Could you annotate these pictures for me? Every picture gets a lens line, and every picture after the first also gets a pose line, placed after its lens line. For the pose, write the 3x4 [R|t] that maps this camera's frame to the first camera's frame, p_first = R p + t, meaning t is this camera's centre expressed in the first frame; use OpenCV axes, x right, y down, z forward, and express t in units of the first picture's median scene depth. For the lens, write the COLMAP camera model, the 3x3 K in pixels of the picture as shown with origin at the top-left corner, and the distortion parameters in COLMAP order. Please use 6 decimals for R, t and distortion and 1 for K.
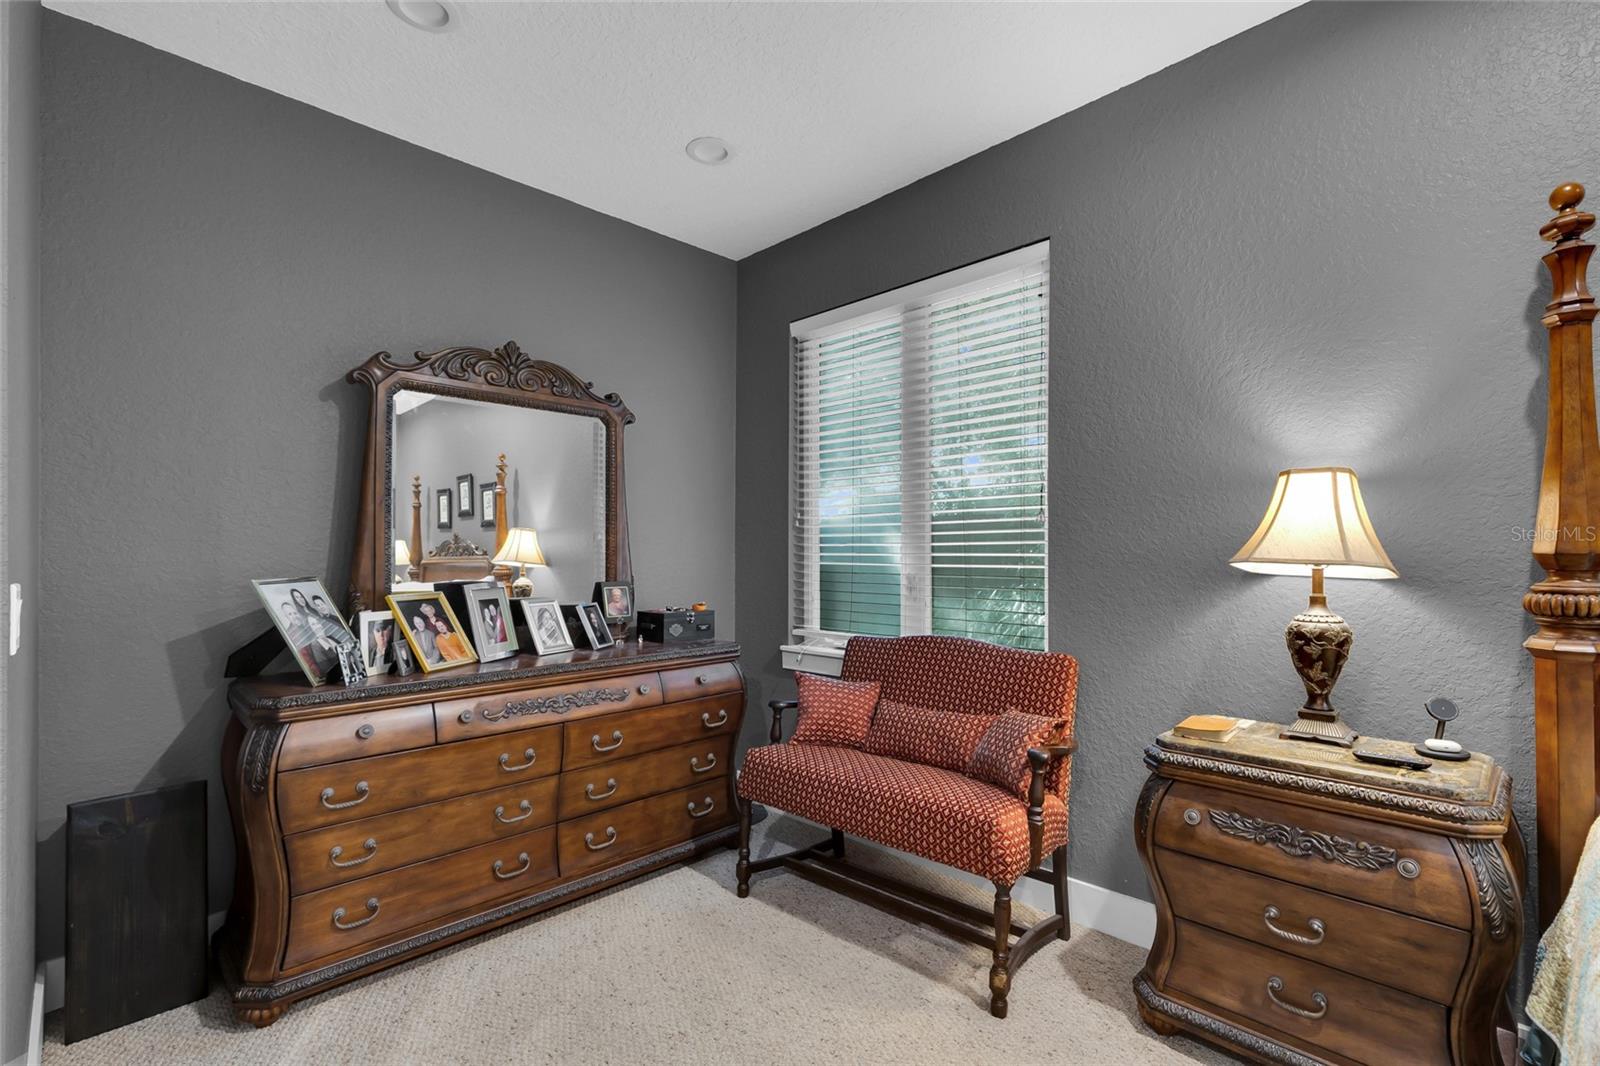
lens RADIAL K [[723.5, 0, 790.5], [0, 723.5, 549.0], [0, 0, 1]] dist [0.004327, -0.000024]
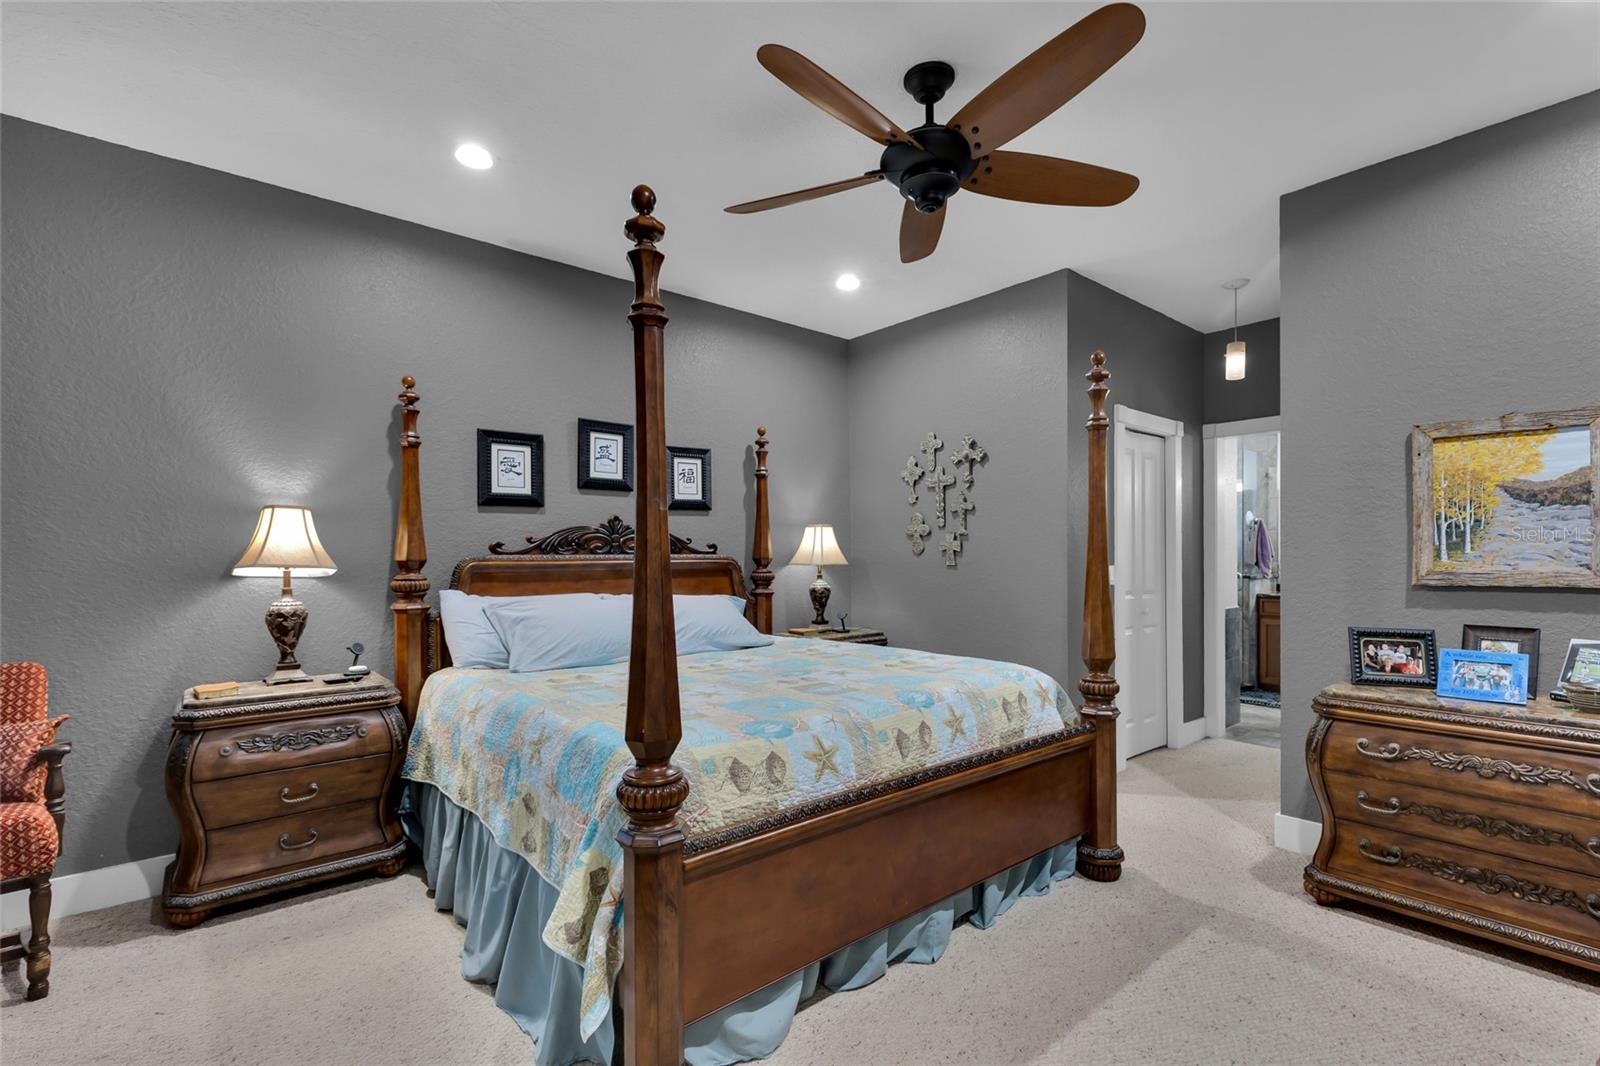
lens RADIAL K [[723.5, 0, 792.9], [0, 723.5, 547.8], [0, 0, 1]] dist [0.004327, -0.000024]
pose [[0.083990, 0.017796, 0.996308, -0.726090], [-0.000111, 0.999841, -0.017850, 0.005429], [-0.996467, 0.001388, 0.083979, -0.195439]]
